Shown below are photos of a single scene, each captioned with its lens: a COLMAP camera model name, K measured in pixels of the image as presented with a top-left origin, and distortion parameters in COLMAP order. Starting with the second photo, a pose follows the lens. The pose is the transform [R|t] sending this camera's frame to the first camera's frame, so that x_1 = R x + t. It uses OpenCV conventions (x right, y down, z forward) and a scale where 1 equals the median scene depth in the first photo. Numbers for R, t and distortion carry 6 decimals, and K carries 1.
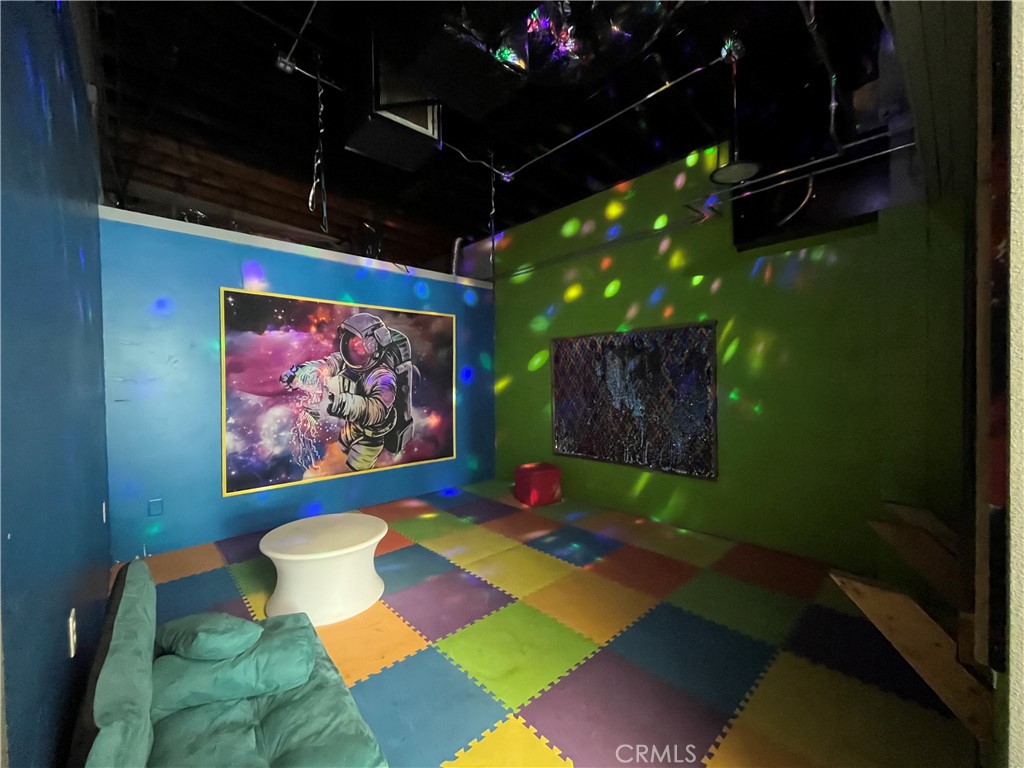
lens RADIAL K [[412.9, 0, 511.8], [0, 412.9, 386.8], [0, 0, 1]] dist [-0.004130, -0.000055]
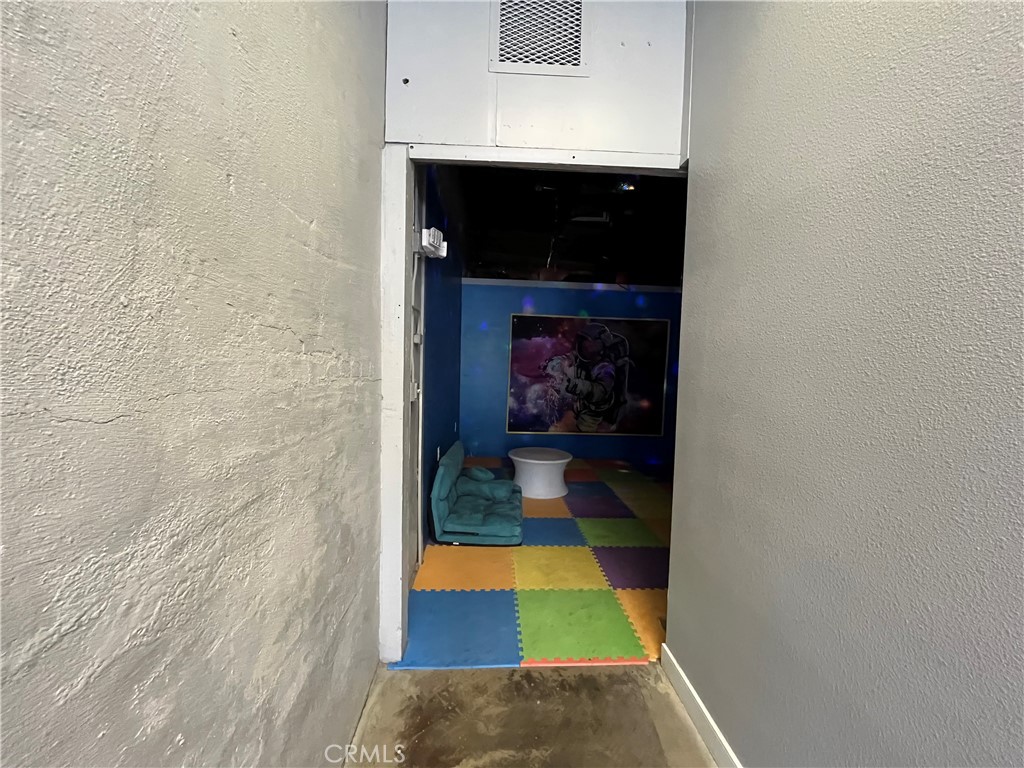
lens RADIAL K [[412.9, 0, 510.0], [0, 412.9, 383.9], [0, 0, 1]] dist [-0.004130, -0.000055]
pose [[0.766467, 0.064075, -0.639080, 0.368884], [-0.049706, 0.997945, 0.040442, -0.012714], [0.640358, 0.000769, 0.768077, -0.297767]]
